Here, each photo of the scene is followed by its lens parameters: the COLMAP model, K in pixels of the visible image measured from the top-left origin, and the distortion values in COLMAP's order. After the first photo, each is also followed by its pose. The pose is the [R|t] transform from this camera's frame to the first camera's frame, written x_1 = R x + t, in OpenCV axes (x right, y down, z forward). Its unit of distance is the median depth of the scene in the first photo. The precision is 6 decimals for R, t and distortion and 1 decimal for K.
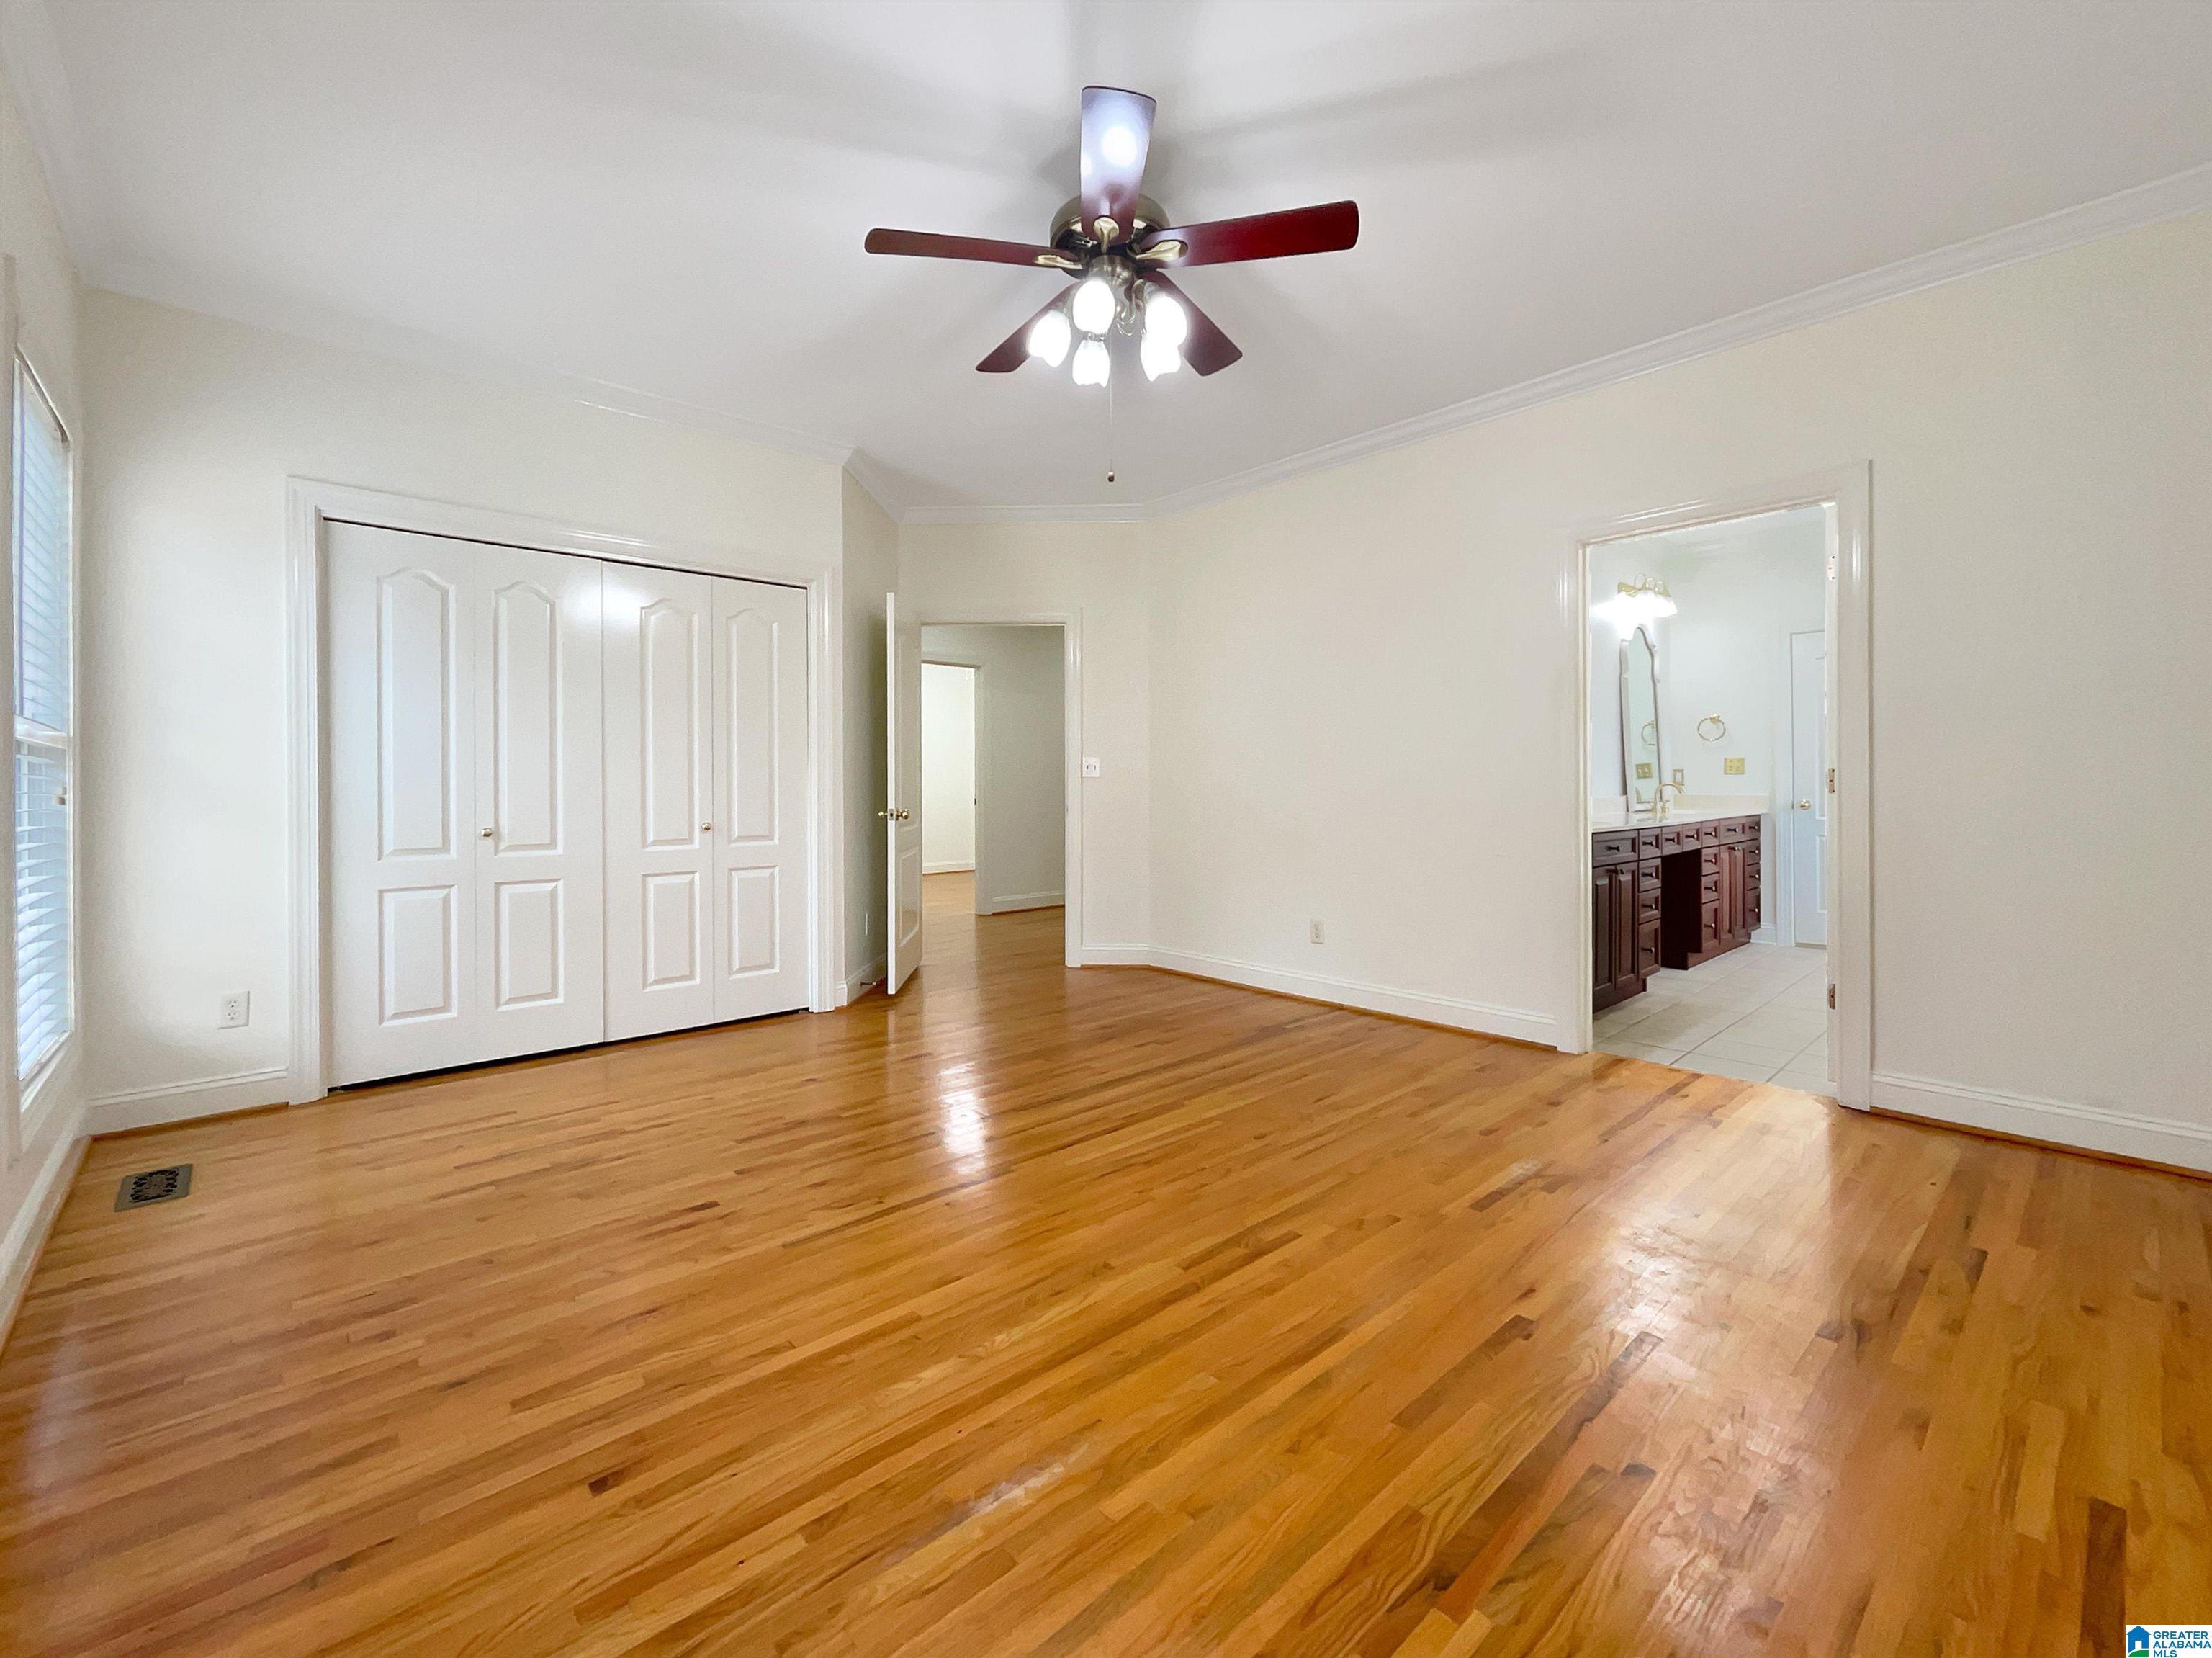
lens RADIAL K [[902.7, 0, 1114.8], [0, 902.7, 816.8], [0, 0, 1]] dist [0.000719, 0.000096]
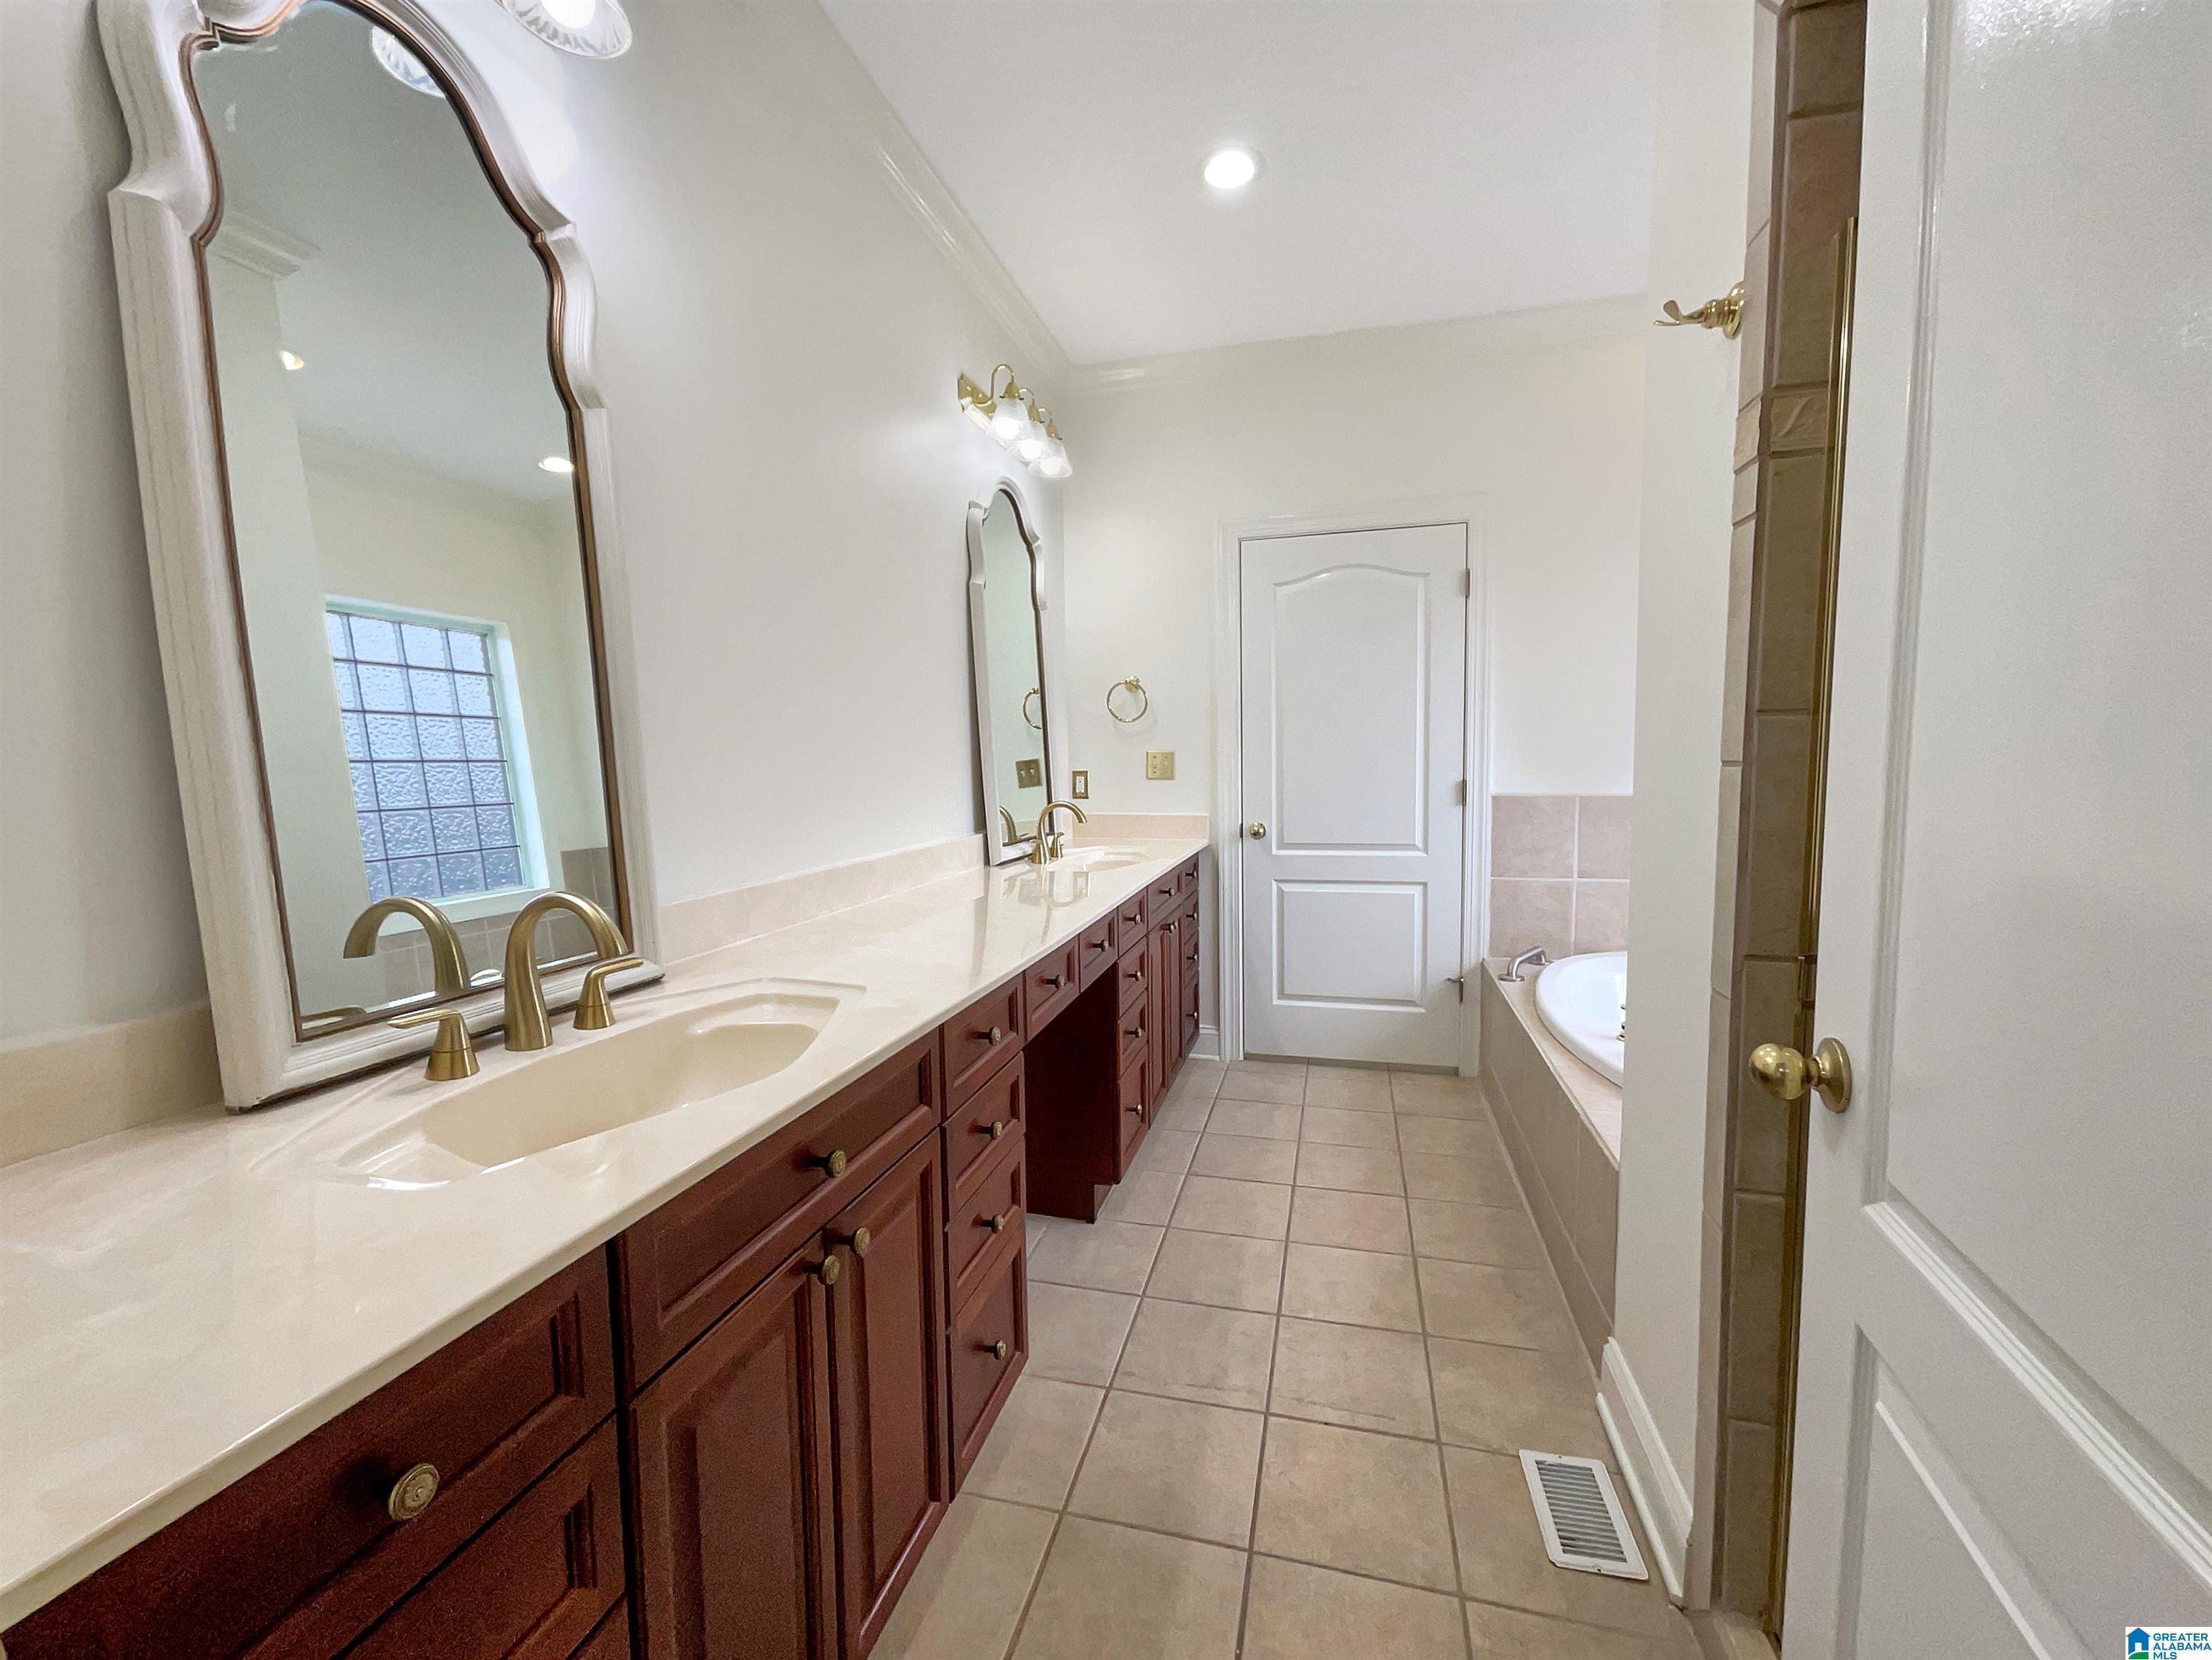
lens RADIAL K [[902.6, 0, 1107.7], [0, 902.6, 846.9], [0, 0, 1]] dist [0.000719, 0.000096]
pose [[0.840904, -0.048596, 0.538997, 0.360575], [0.013772, 0.997559, 0.068454, -0.047495], [-0.541009, -0.050140, 0.839521, 0.557521]]
